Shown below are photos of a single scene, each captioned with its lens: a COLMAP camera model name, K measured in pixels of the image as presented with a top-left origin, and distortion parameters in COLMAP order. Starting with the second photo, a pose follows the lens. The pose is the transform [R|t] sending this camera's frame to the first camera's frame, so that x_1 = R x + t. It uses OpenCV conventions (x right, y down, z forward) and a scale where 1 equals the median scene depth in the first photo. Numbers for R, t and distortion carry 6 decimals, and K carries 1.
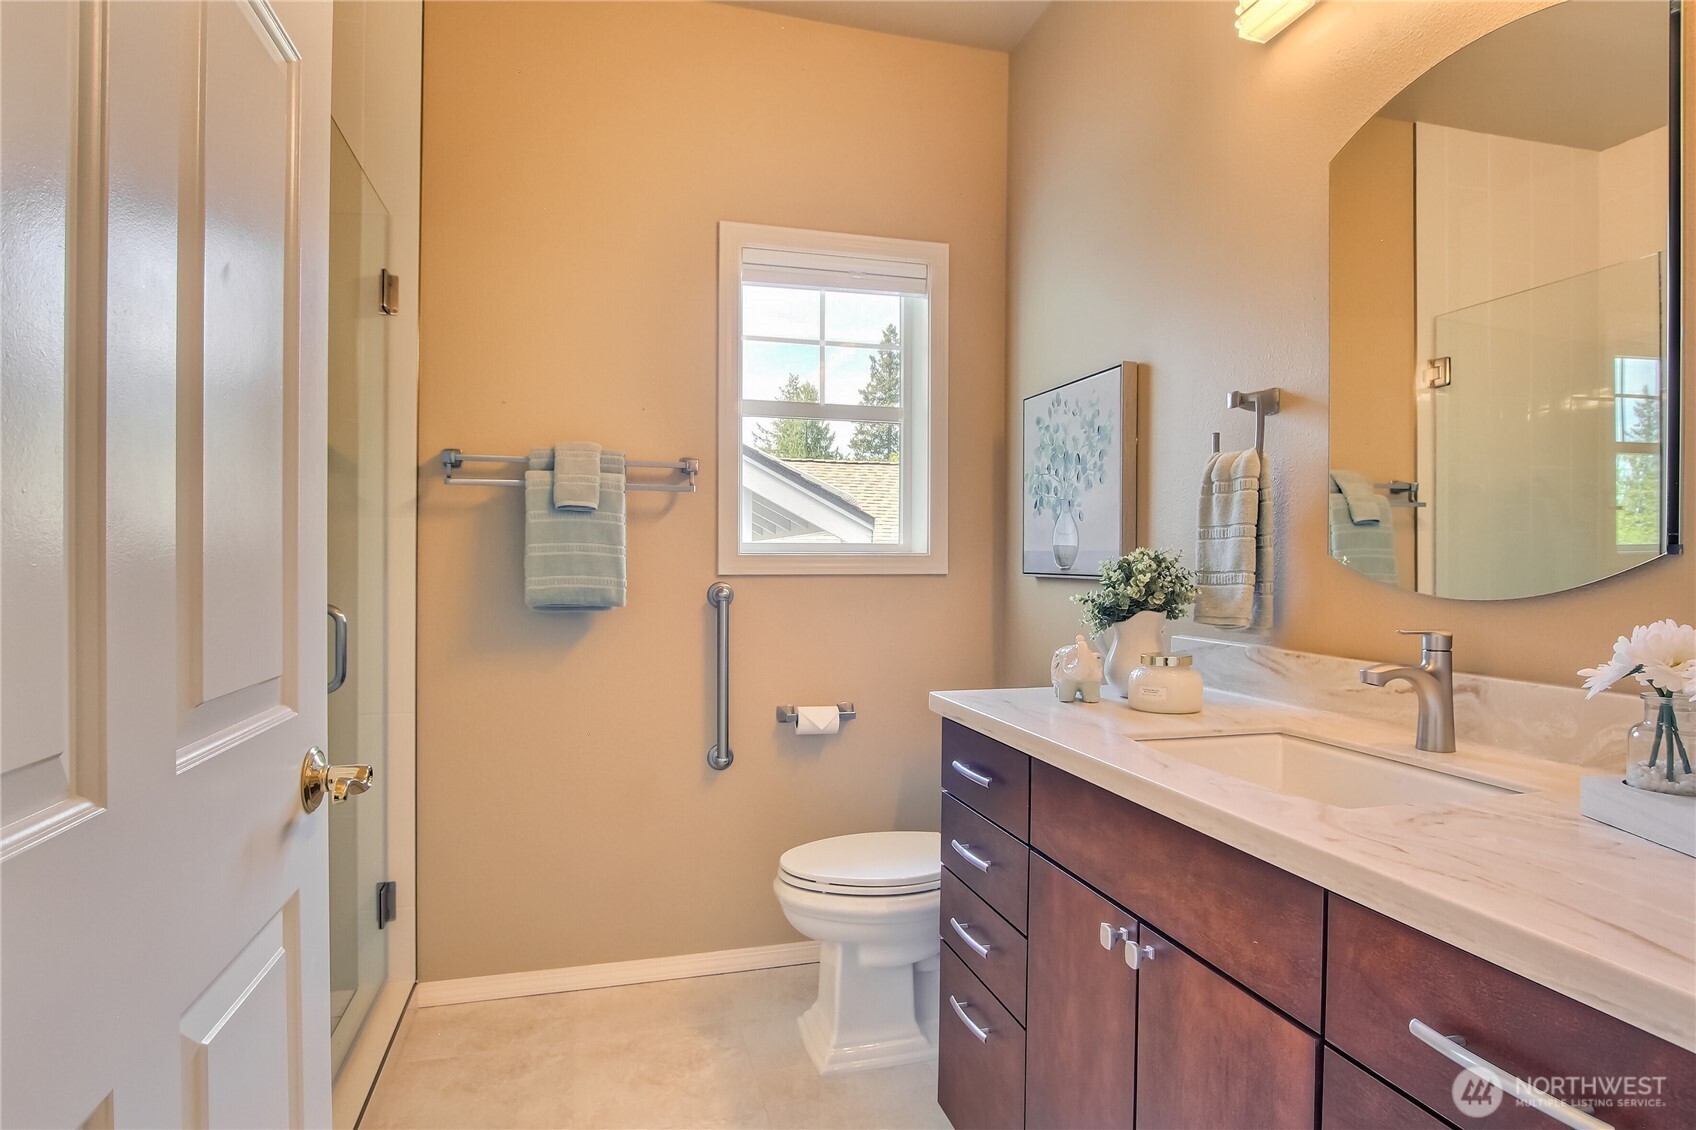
lens RADIAL K [[872.6, 0, 852.1], [0, 872.6, 566.1], [0, 0, 1]] dist [-0.023227, -0.000470]
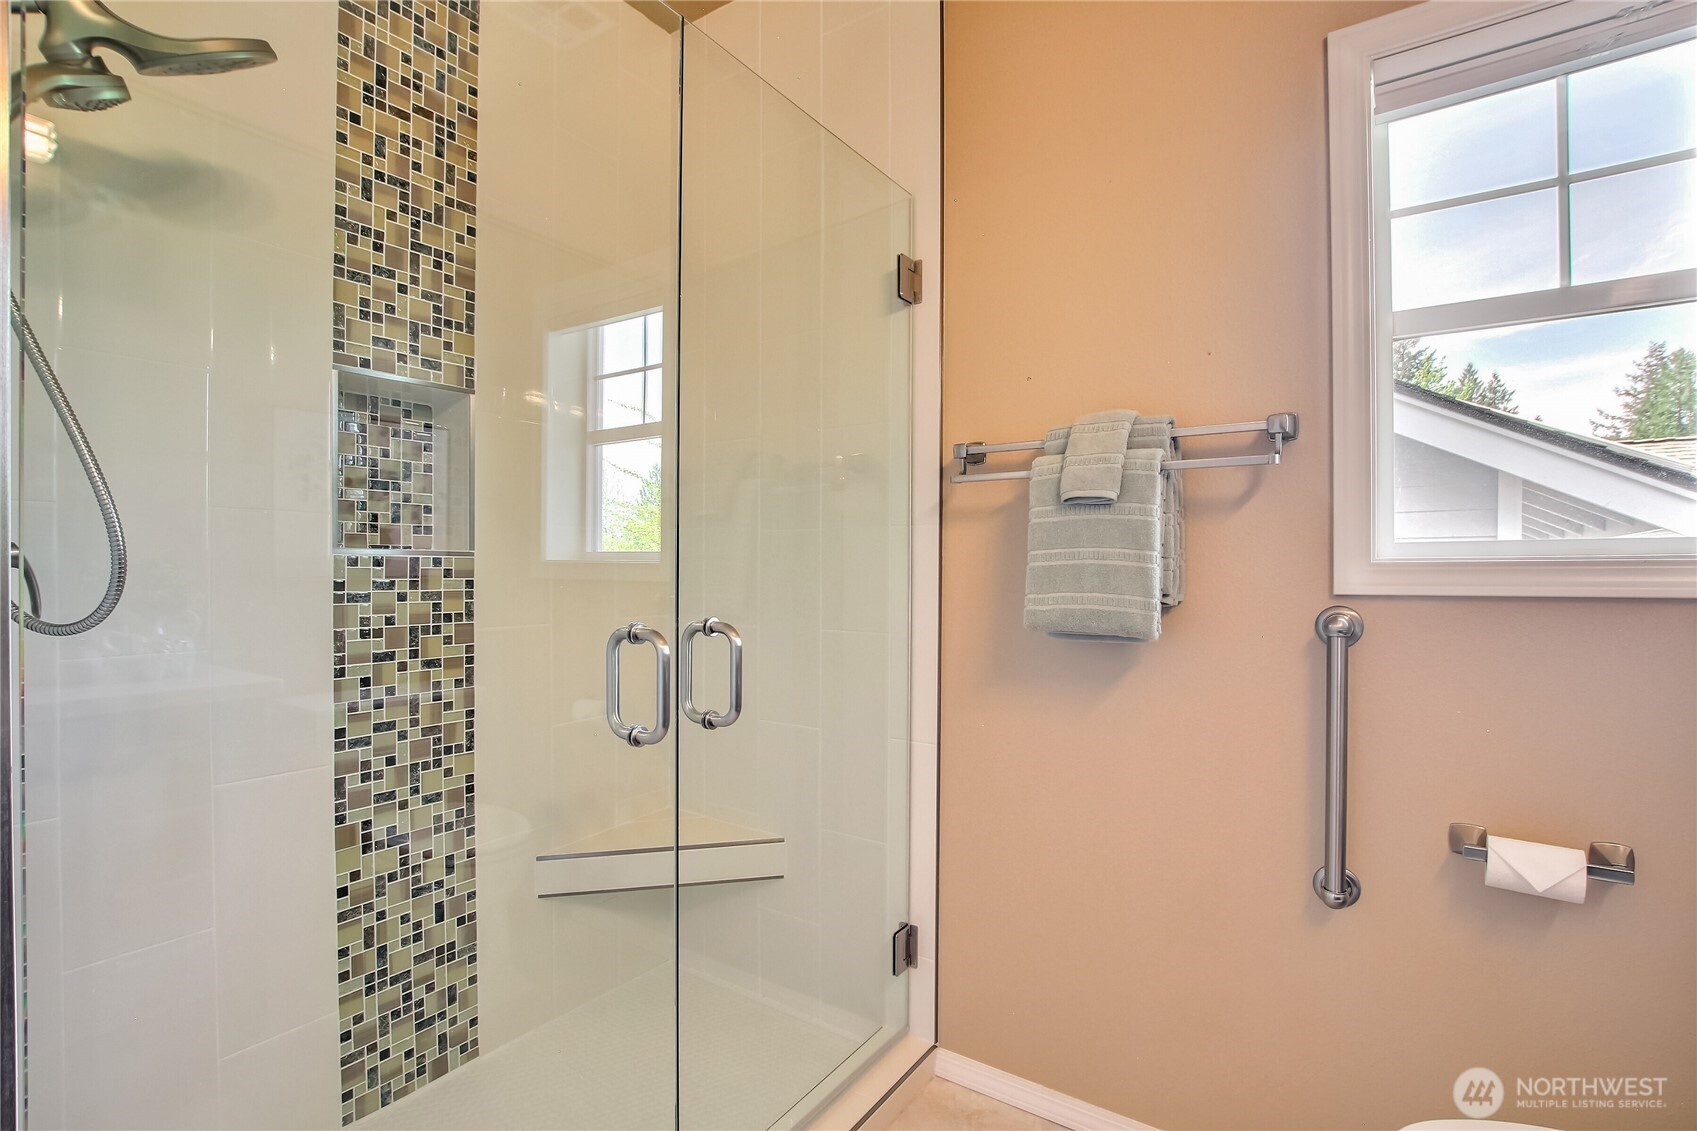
lens RADIAL K [[787.8, 0, 849.5], [0, 787.8, 572.5], [0, 0, 1]] dist [-0.027978, -0.000561]
pose [[0.640785, -0.002304, -0.767717, 0.058346], [-0.002387, 0.999985, -0.004993, -0.002393], [0.767717, 0.005032, 0.640769, 0.412111]]
